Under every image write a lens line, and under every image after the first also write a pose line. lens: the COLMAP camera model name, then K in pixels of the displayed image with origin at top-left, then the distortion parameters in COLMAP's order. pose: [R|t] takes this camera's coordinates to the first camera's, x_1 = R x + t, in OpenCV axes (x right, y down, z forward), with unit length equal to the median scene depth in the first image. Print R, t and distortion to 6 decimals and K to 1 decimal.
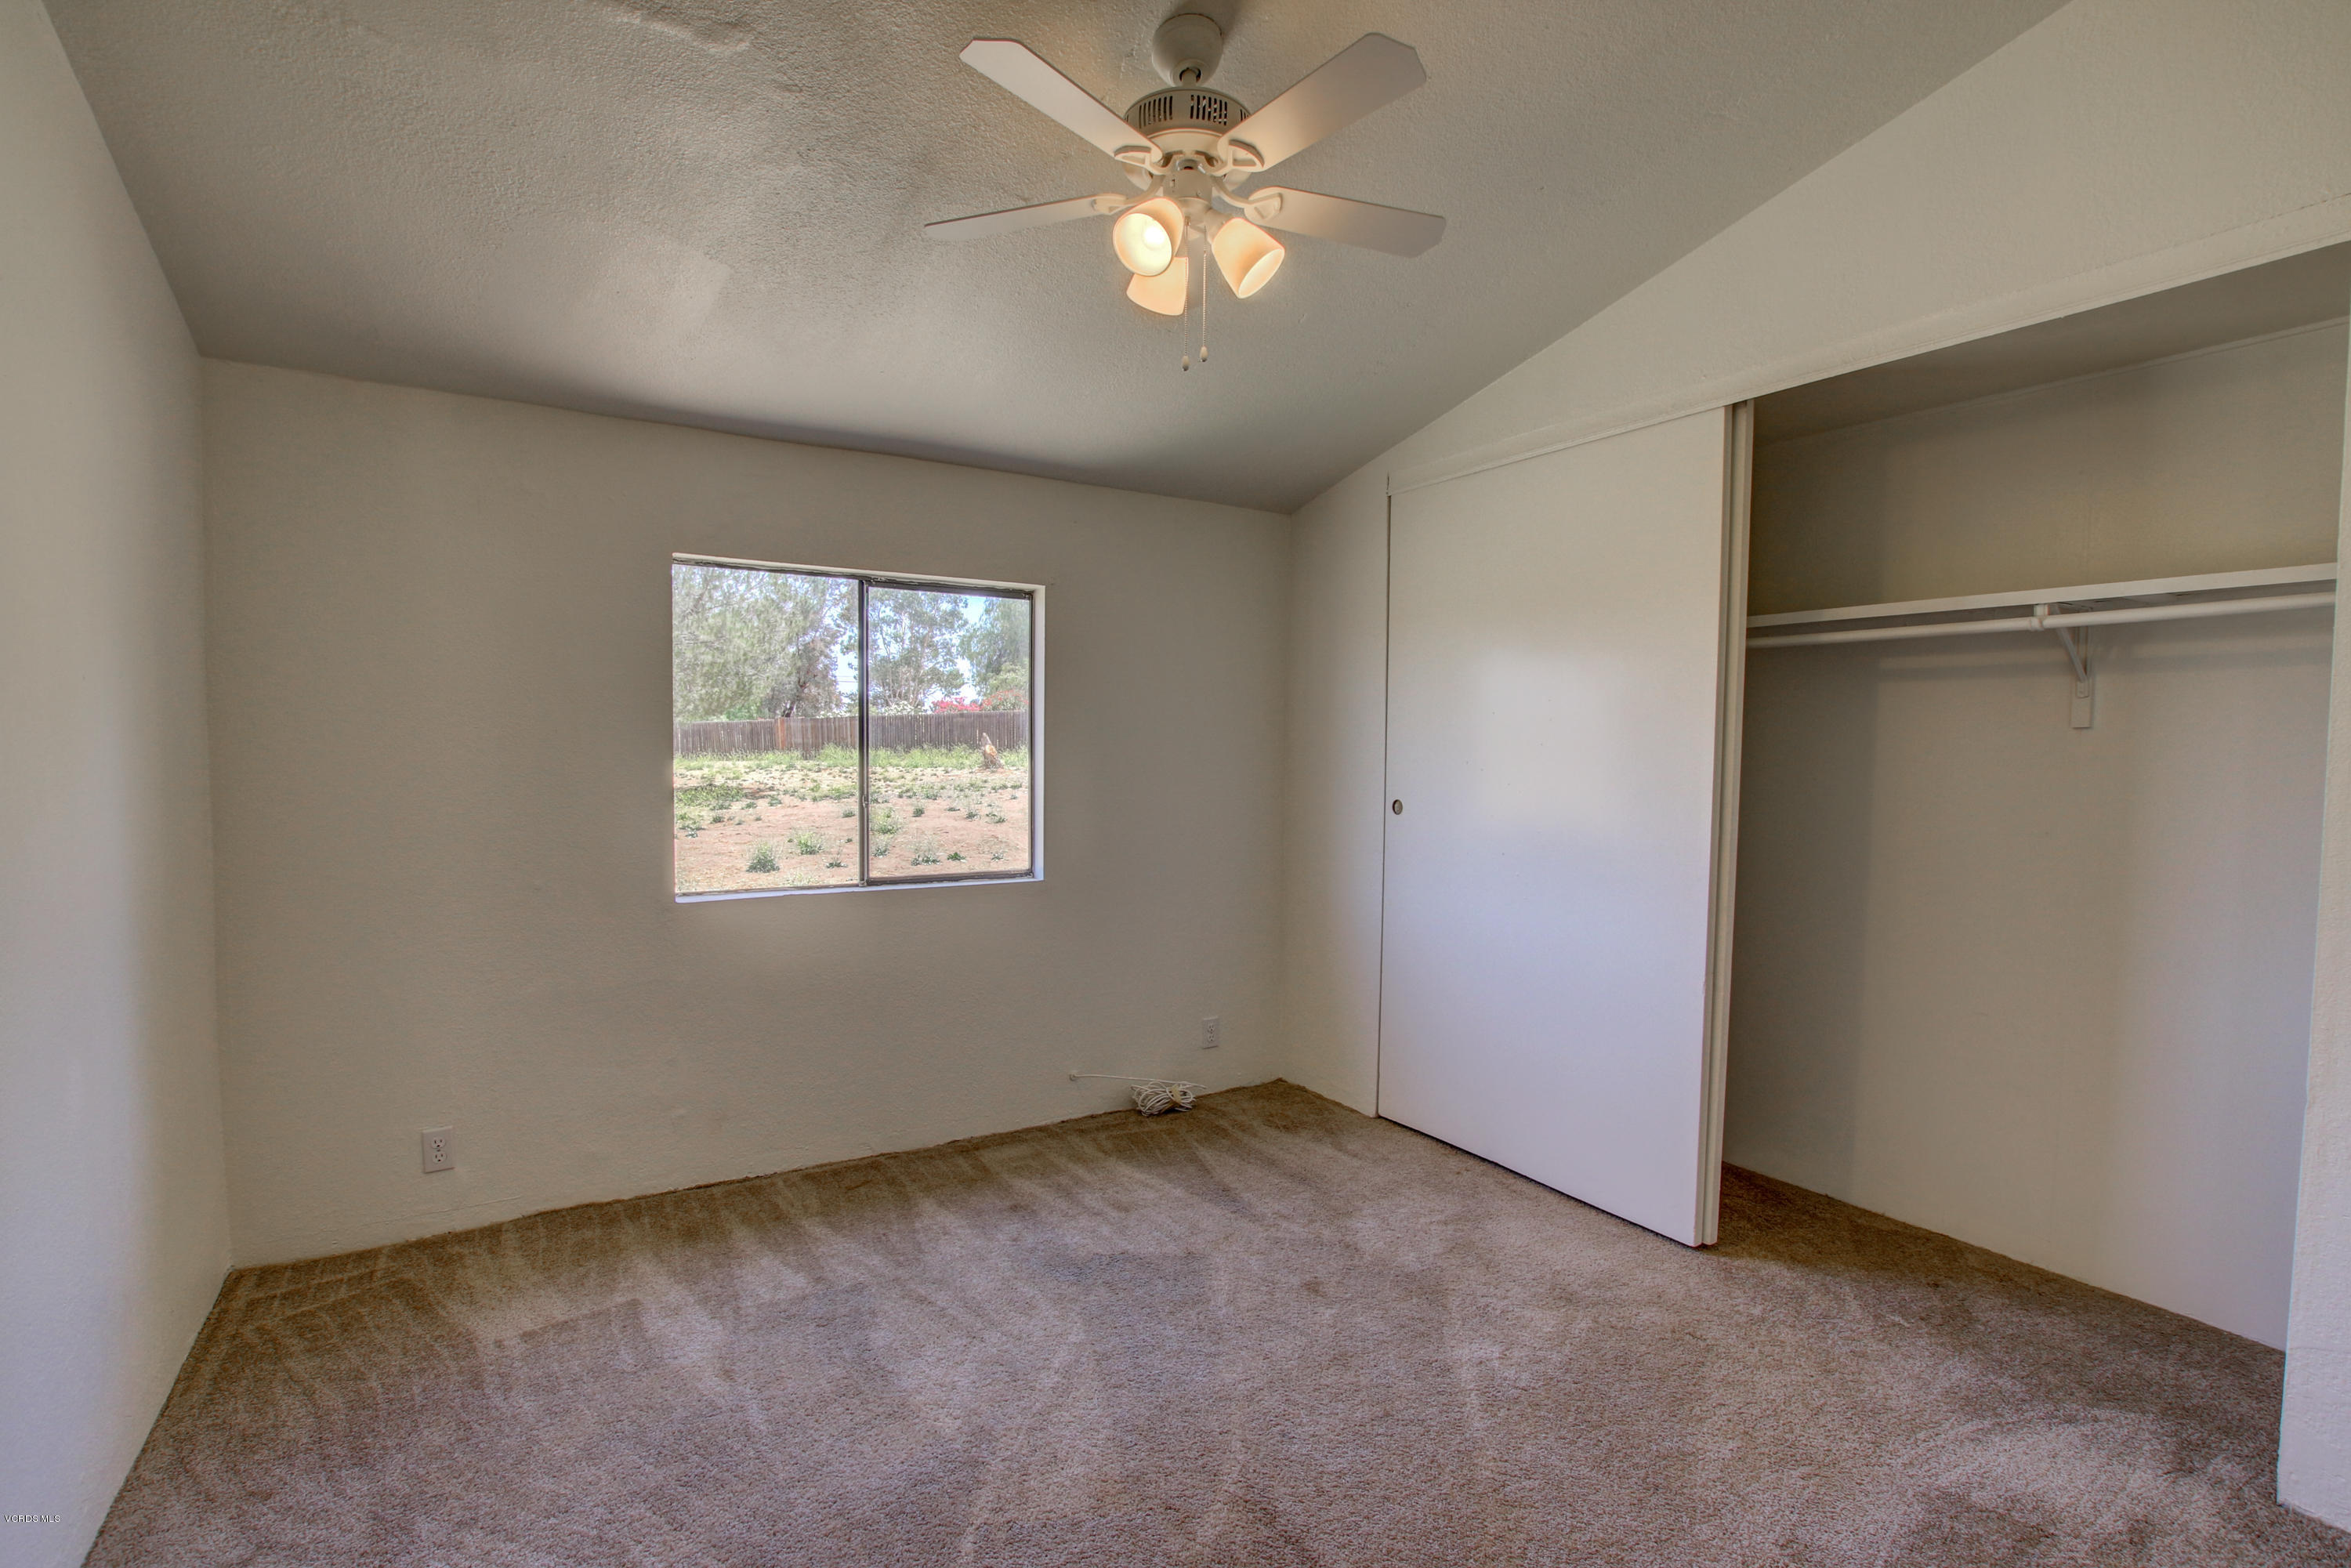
lens RADIAL K [[1088.1, 0, 1172.6], [0, 1088.1, 801.6], [0, 0, 1]] dist [-0.032255, 0.003357]
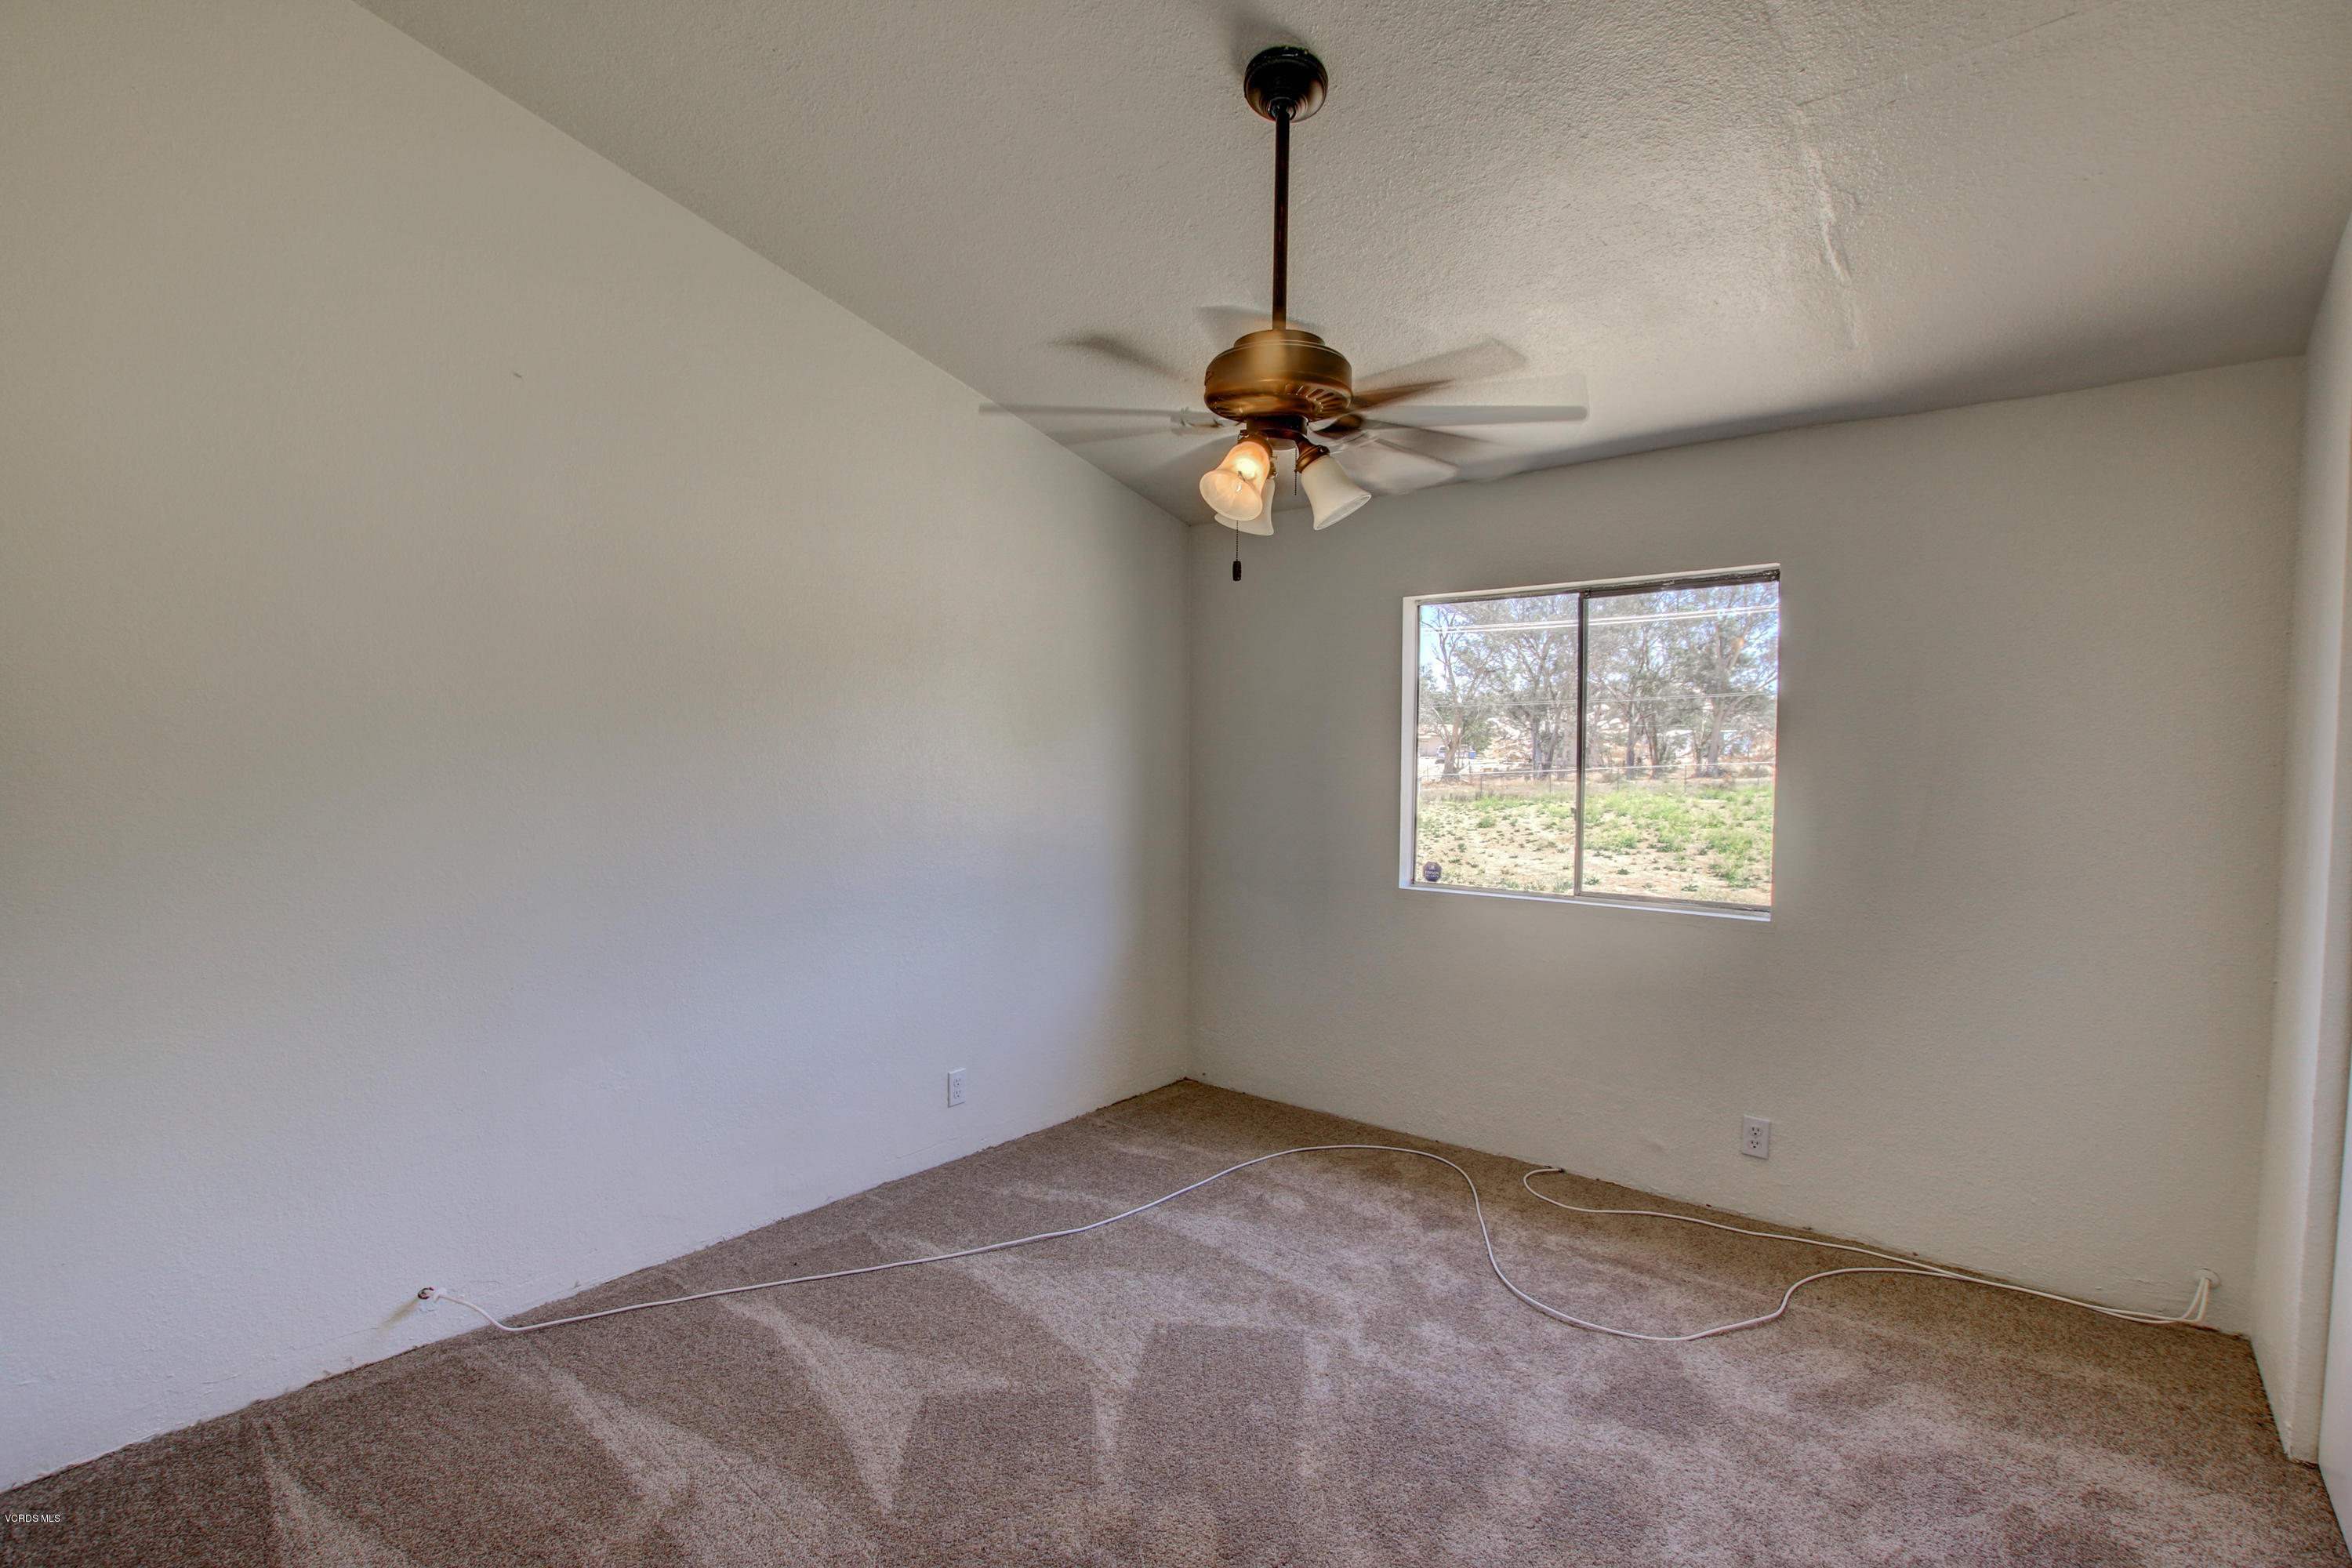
lens RADIAL K [[1088.6, 0, 1173.0], [0, 1088.6, 801.6], [0, 0, 1]] dist [-0.032255, 0.003357]
pose [[0.317017, 0.036077, -0.947733, 0.567989], [-0.052234, 0.998424, 0.020535, -0.013387], [0.946980, 0.042994, 0.318402, 0.346799]]
